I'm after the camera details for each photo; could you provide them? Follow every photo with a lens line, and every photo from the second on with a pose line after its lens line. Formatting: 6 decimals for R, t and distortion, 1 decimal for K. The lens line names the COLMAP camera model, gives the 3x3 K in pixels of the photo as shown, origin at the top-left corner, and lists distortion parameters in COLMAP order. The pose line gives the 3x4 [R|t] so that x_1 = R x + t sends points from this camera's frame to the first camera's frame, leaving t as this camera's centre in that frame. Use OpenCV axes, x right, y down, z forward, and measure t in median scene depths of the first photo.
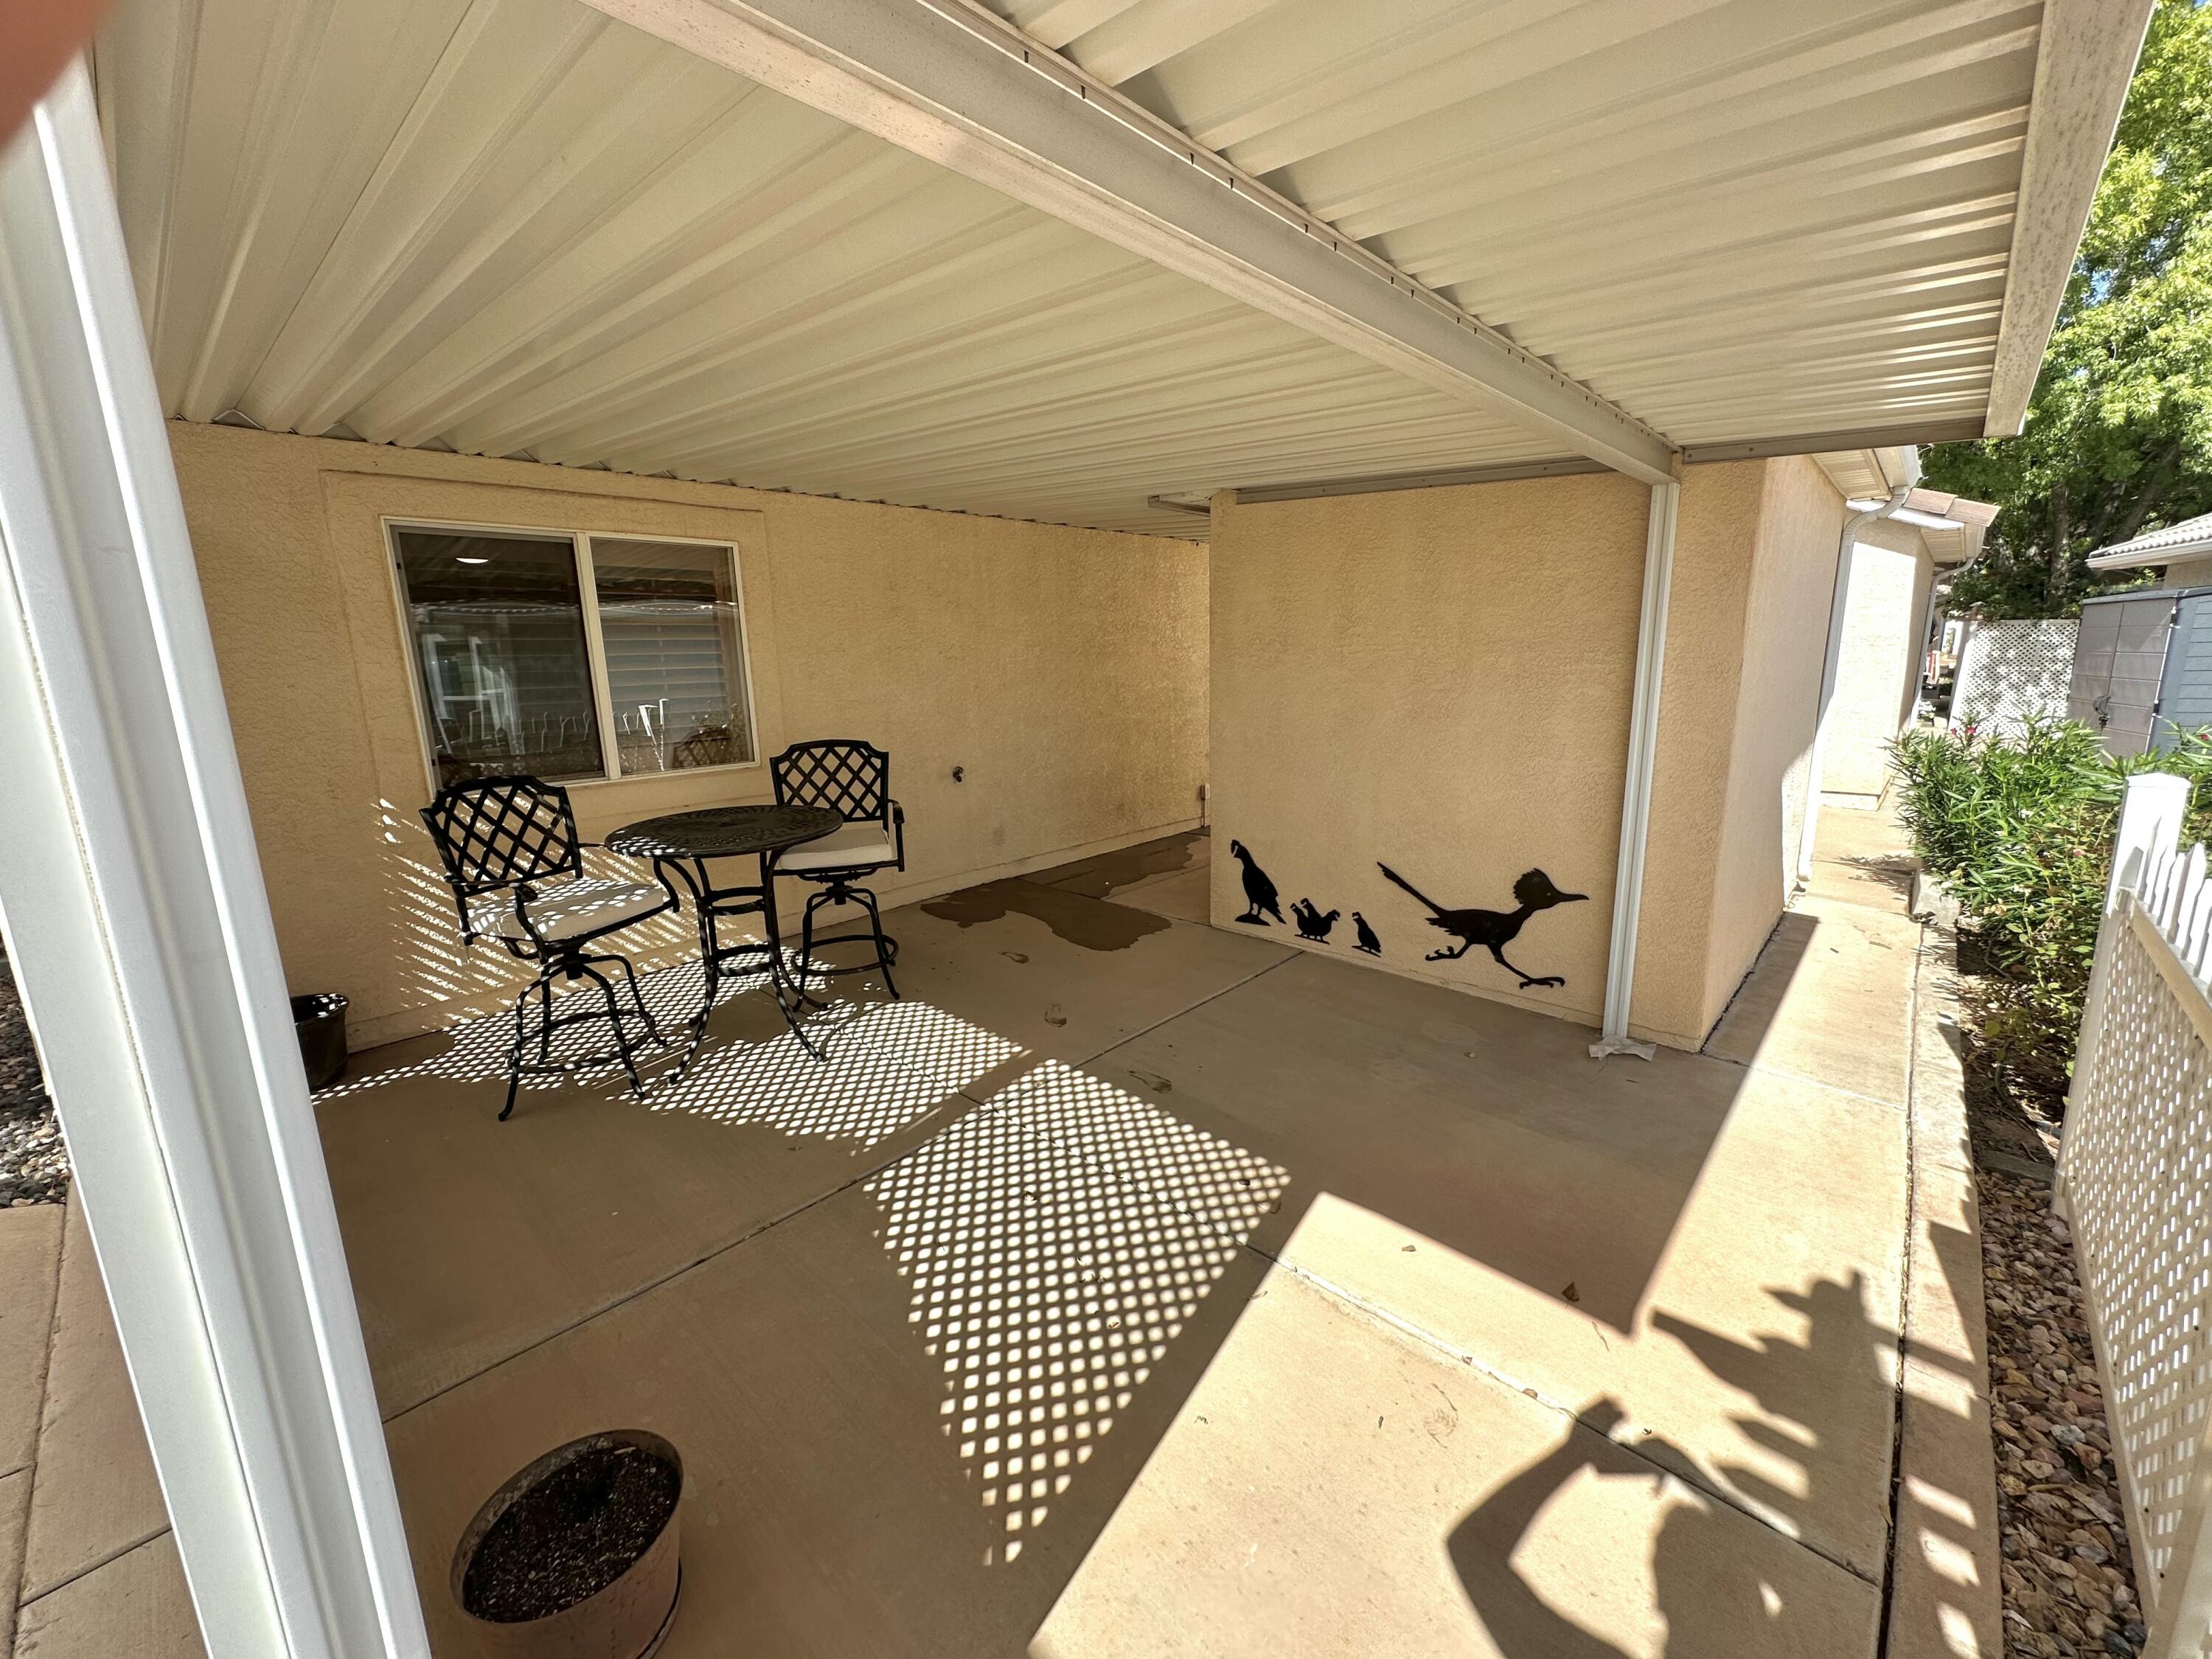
lens RADIAL K [[883.3, 0, 1107.0], [0, 883.3, 823.3], [0, 0, 1]] dist [-0.002075, 0.000793]
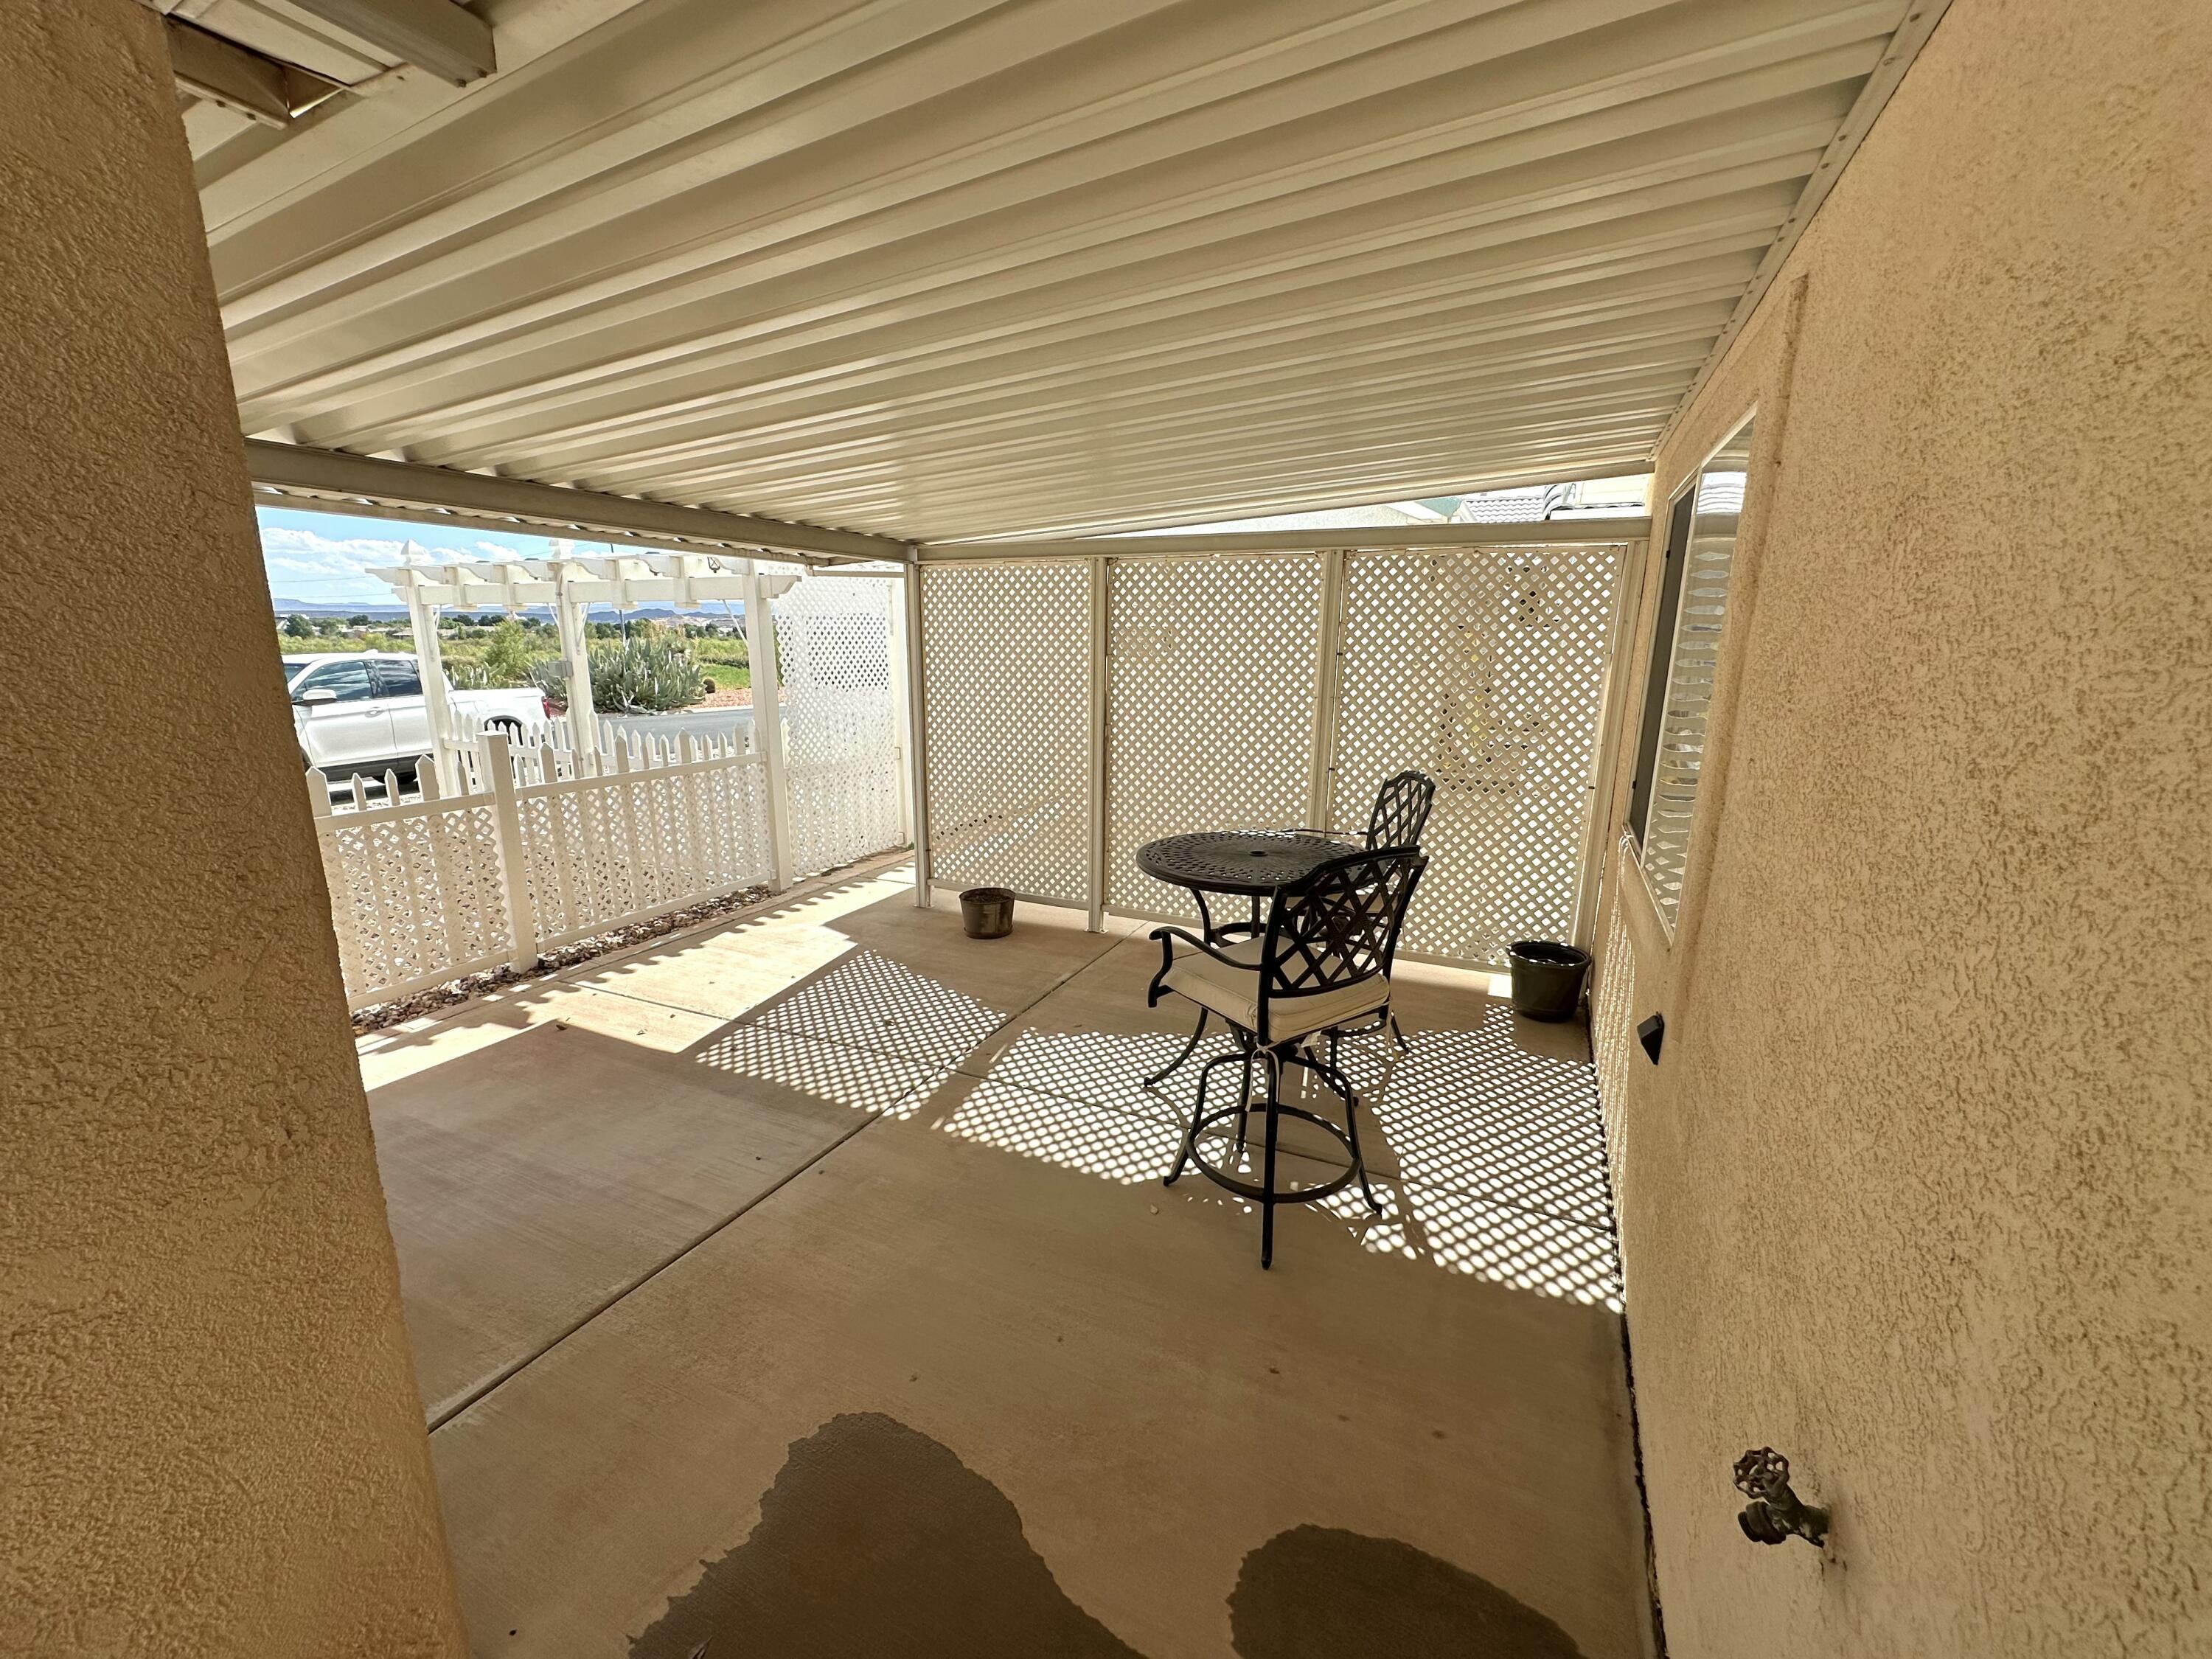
lens RADIAL K [[883.3, 0, 1100.4], [0, 883.3, 830.0], [0, 0, 1]] dist [-0.002075, 0.000793]
pose [[-0.955953, 0.079226, -0.282625, -0.023497], [-0.041879, 0.916217, 0.398489, -0.394715], [0.290517, 0.392772, -0.872542, 1.834642]]
